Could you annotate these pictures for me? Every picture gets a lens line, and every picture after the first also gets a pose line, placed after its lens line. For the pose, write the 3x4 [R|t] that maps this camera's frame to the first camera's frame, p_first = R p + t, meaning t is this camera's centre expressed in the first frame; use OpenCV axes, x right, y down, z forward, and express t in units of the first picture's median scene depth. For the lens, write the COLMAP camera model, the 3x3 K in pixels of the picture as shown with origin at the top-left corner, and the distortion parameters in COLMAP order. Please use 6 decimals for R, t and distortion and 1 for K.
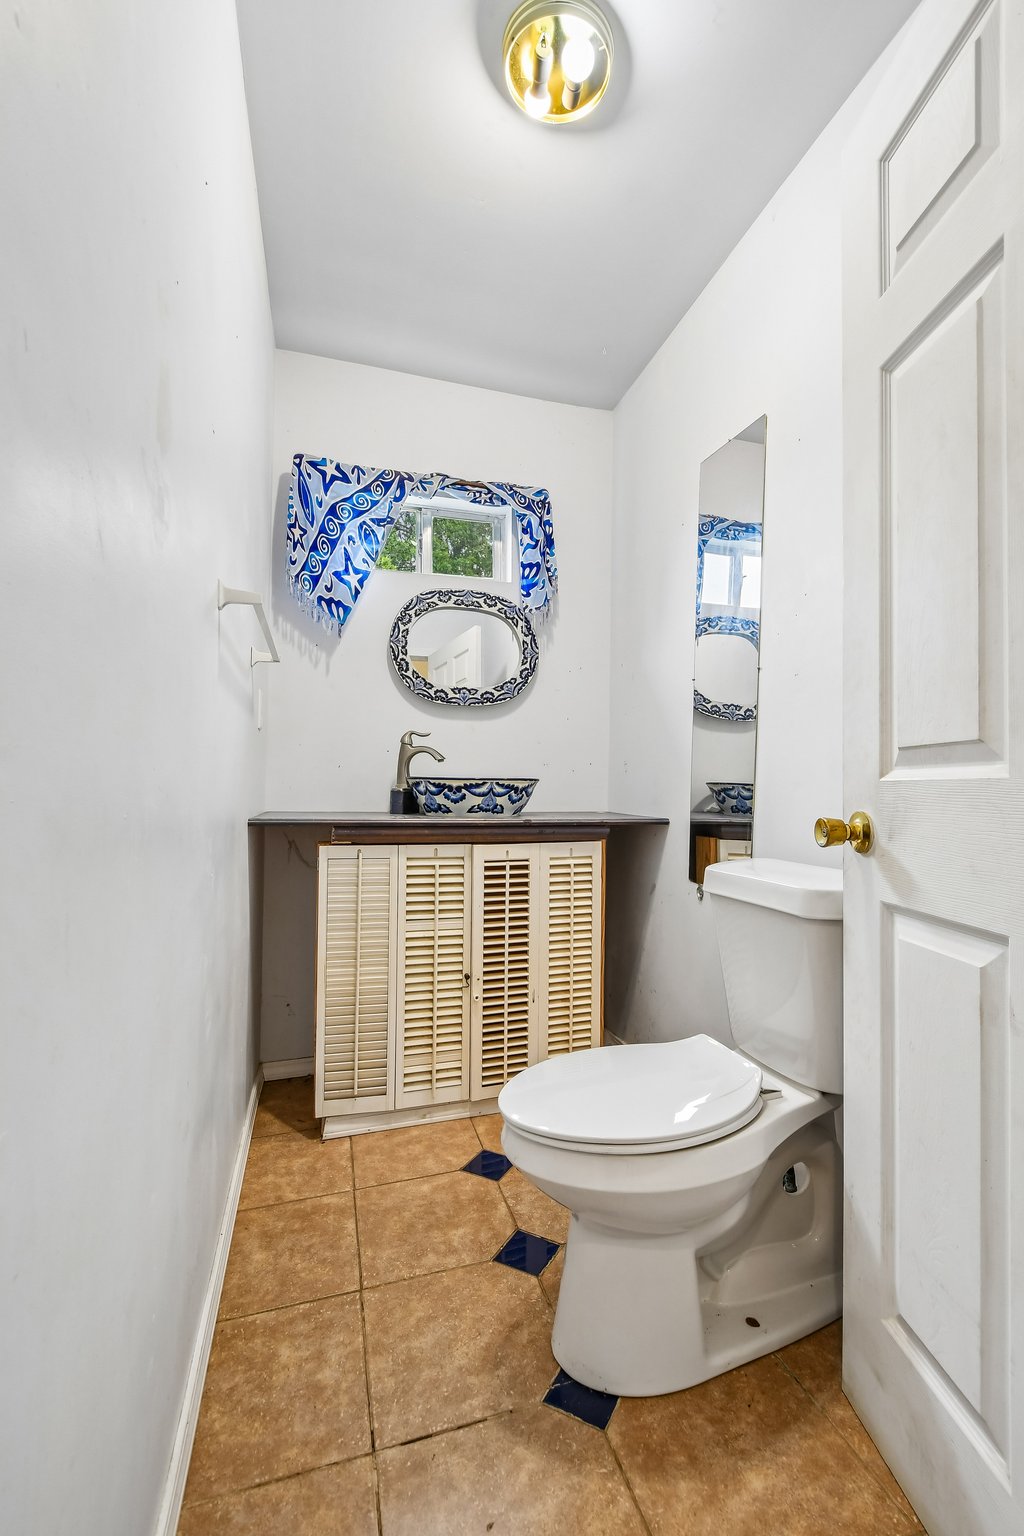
lens RADIAL K [[686.2, 0, 548.2], [0, 686.2, 774.7], [0, 0, 1]] dist [0.000474, -0.000011]
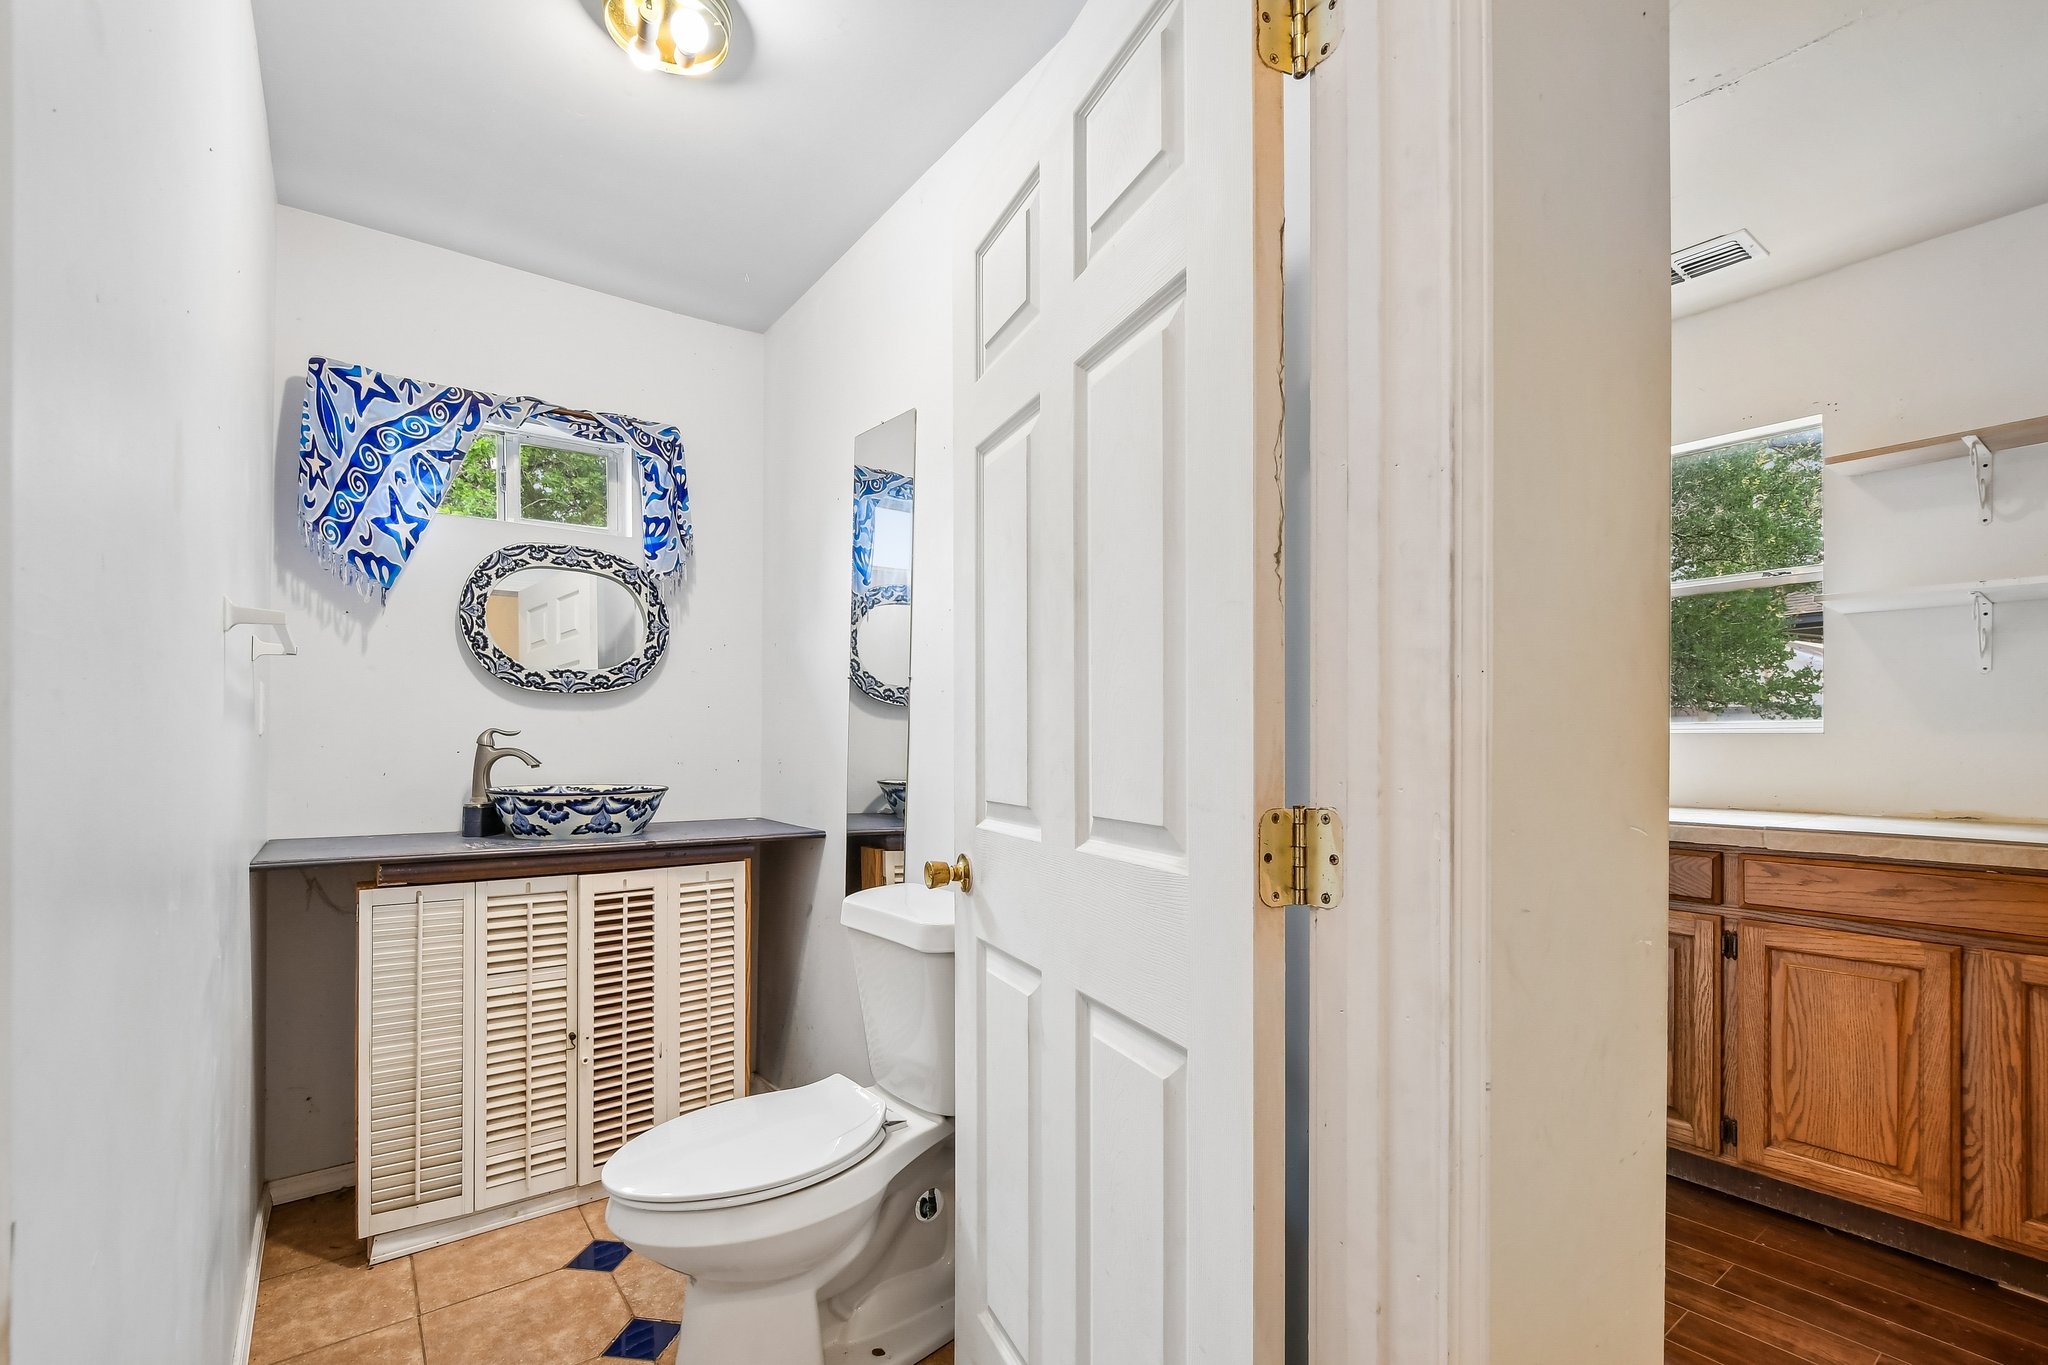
lens RADIAL K [[906.9, 0, 1016.2], [0, 906.9, 741.6], [0, 0, 1]] dist [-0.001454, -0.001125]
pose [[0.947716, -0.006778, 0.319042, 0.036635], [0.002062, 0.999884, 0.015116, -0.065145], [-0.319108, -0.013668, 0.947620, -0.169410]]
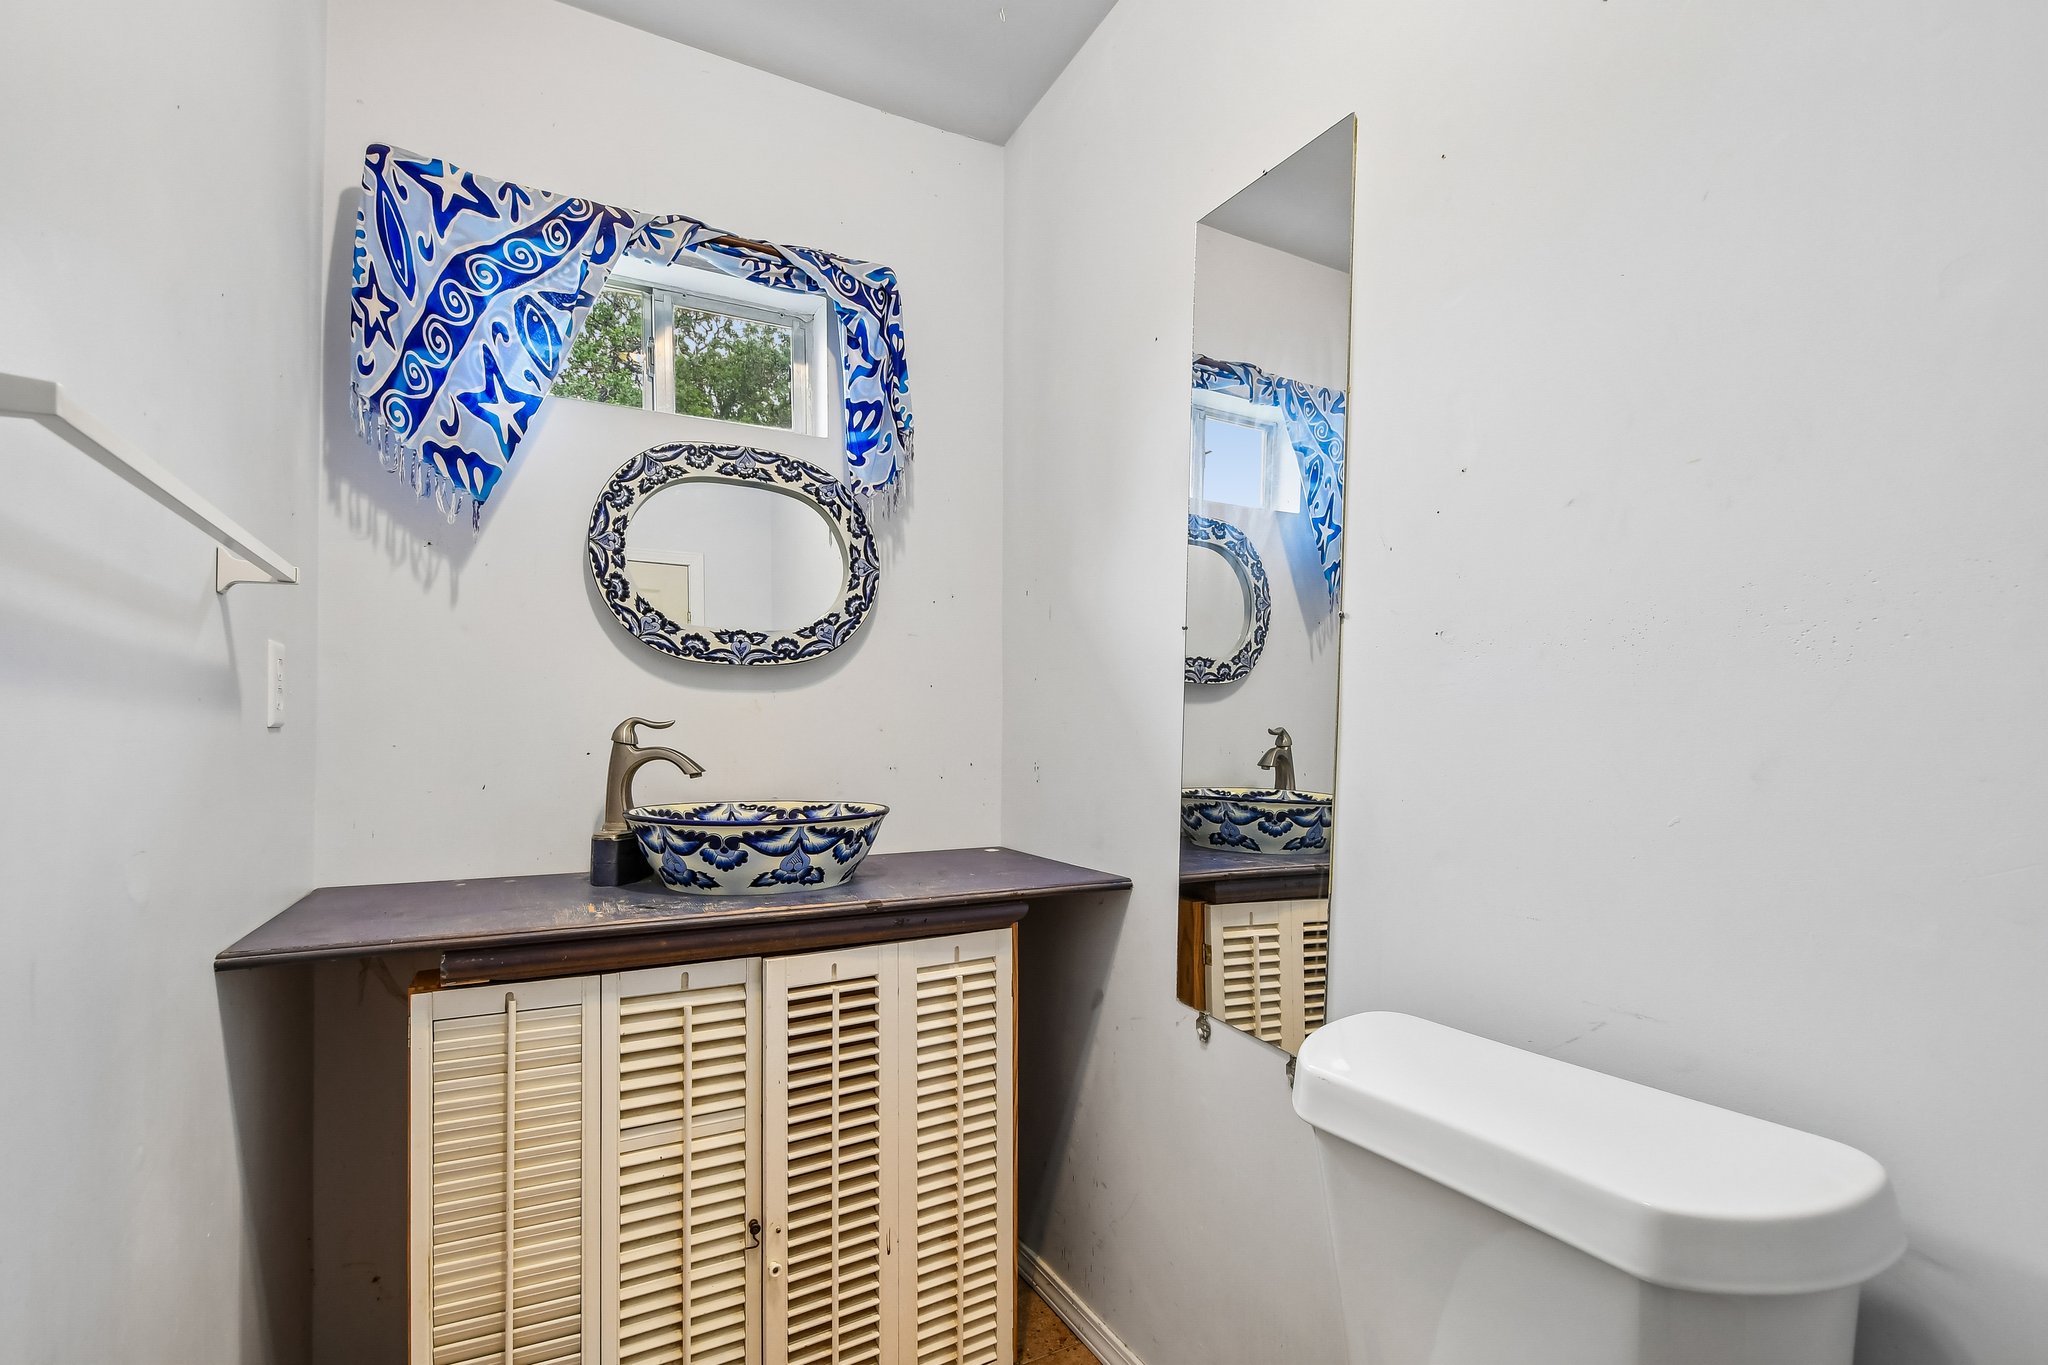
lens RADIAL K [[918.0, 0, 1016.7], [0, 918.0, 731.5], [0, 0, 1]] dist [0.006730, -0.009237]
pose [[0.984999, -0.010401, 0.172248, -0.038482], [0.009030, 0.999921, 0.008737, -0.058405], [-0.172325, -0.007050, 0.985015, 0.287533]]
